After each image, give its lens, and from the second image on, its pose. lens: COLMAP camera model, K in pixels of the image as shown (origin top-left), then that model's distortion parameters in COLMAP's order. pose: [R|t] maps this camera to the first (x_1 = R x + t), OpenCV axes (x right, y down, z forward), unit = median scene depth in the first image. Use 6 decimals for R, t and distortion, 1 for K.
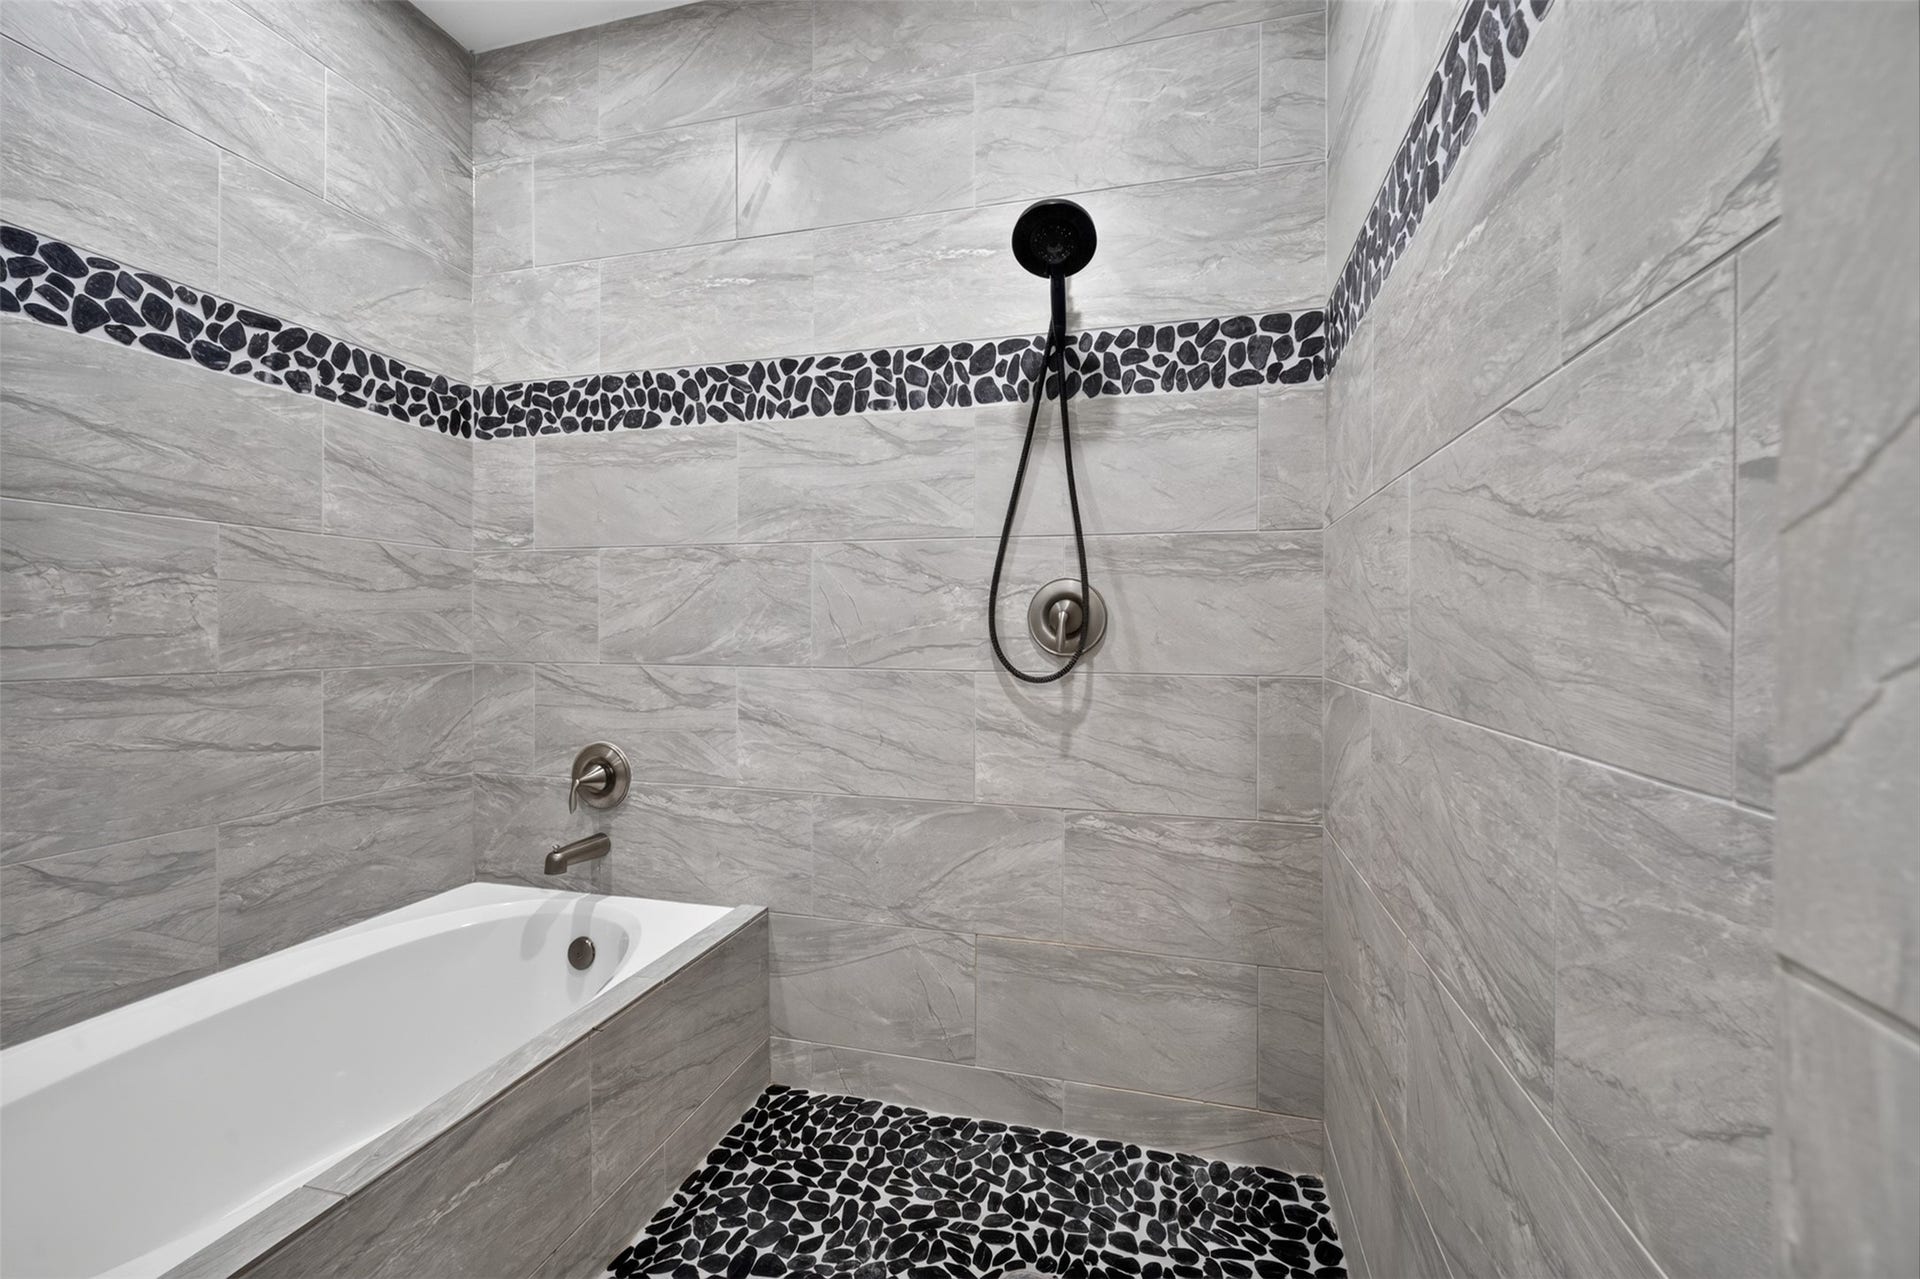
lens RADIAL K [[792.2, 0, 966.7], [0, 792.2, 635.5], [0, 0, 1]] dist [0.000990, -0.000552]
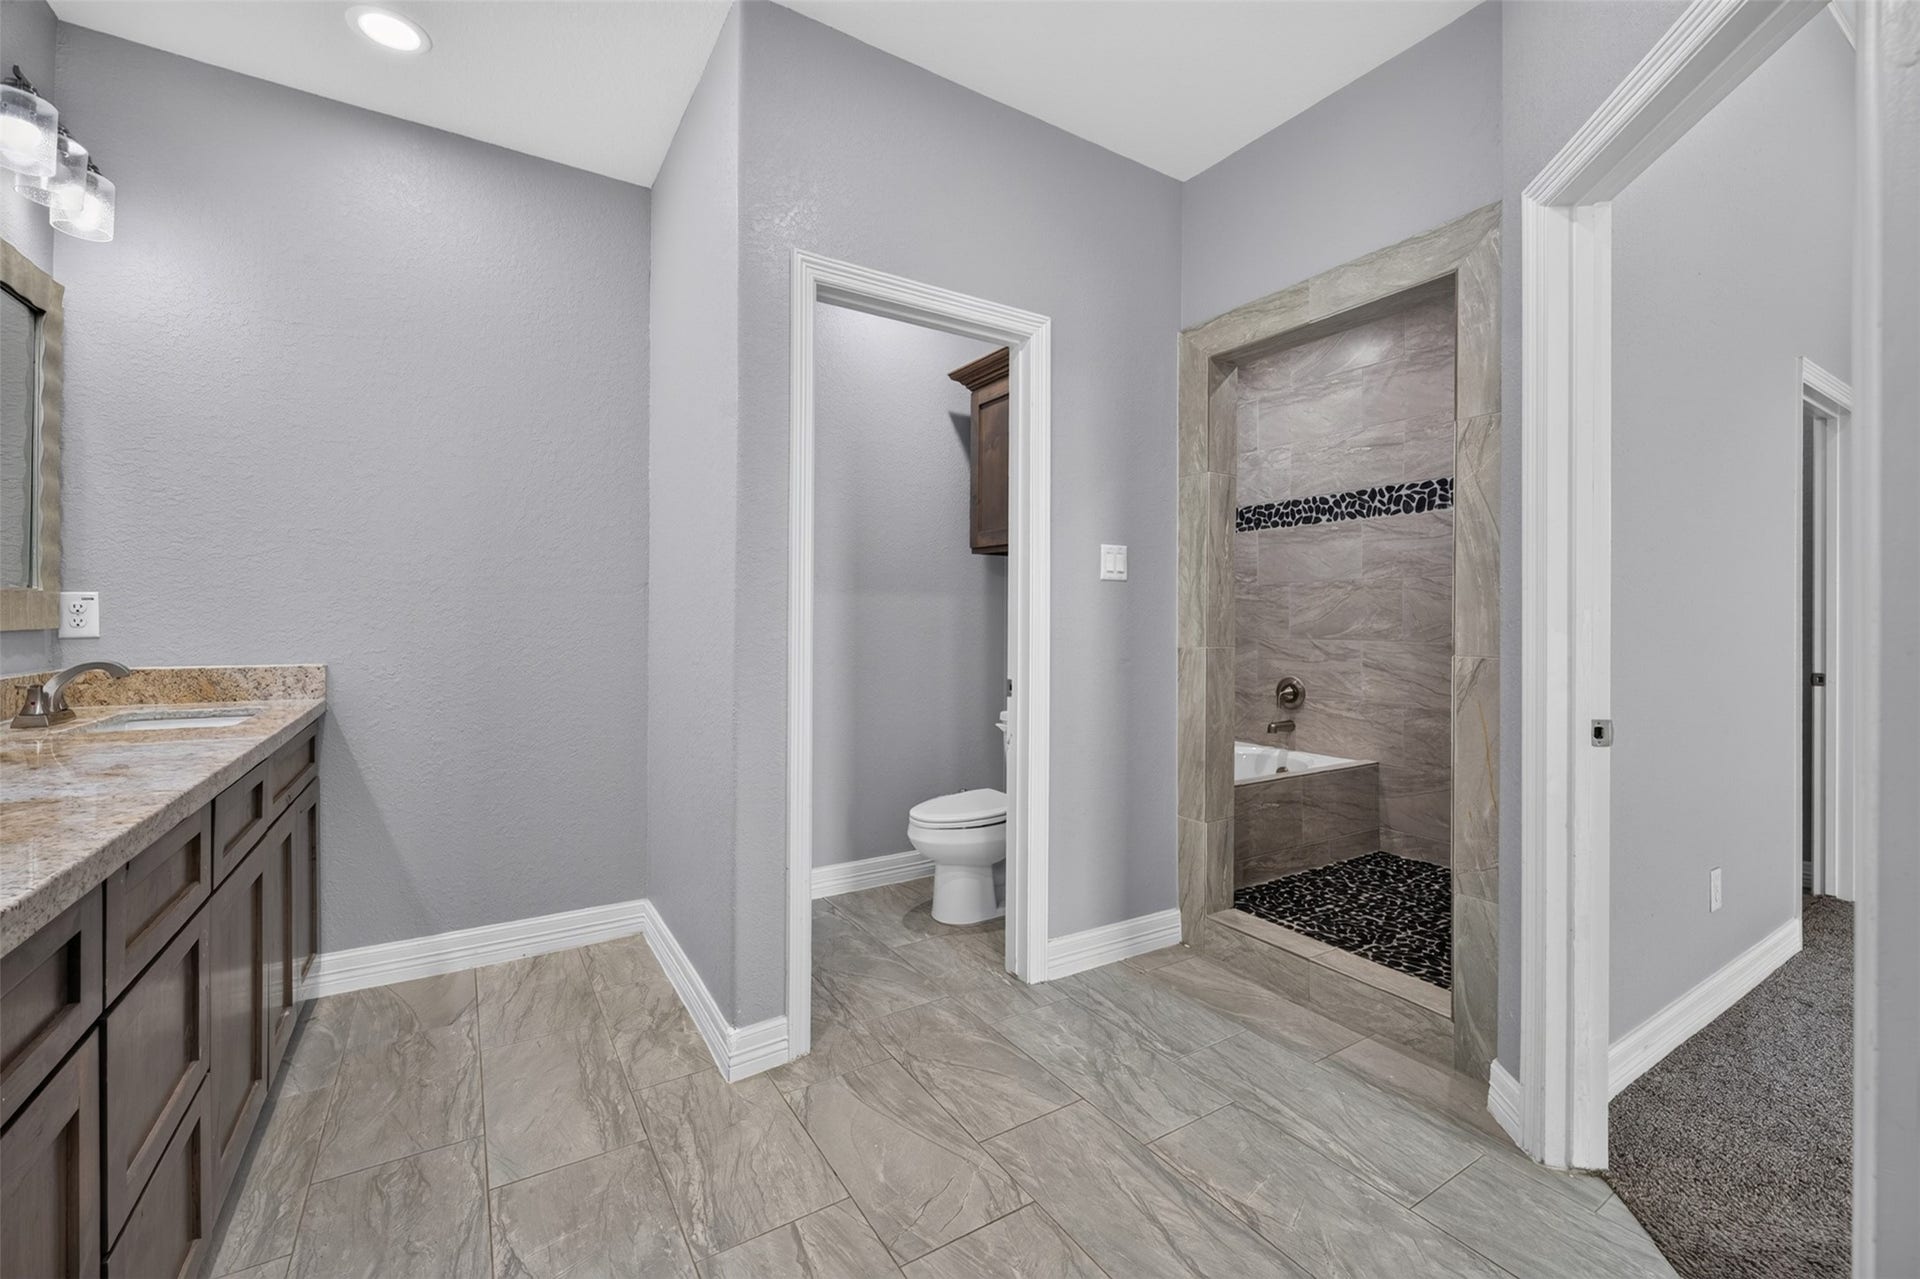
lens RADIAL K [[792.2, 0, 965.1], [0, 792.2, 624.3], [0, 0, 1]] dist [0.000990, -0.000552]
pose [[0.744676, 0.001079, -0.667425, 0.295555], [-0.000867, 0.999999, 0.000649, -0.002297], [0.667426, 0.000096, 0.744676, -1.140768]]
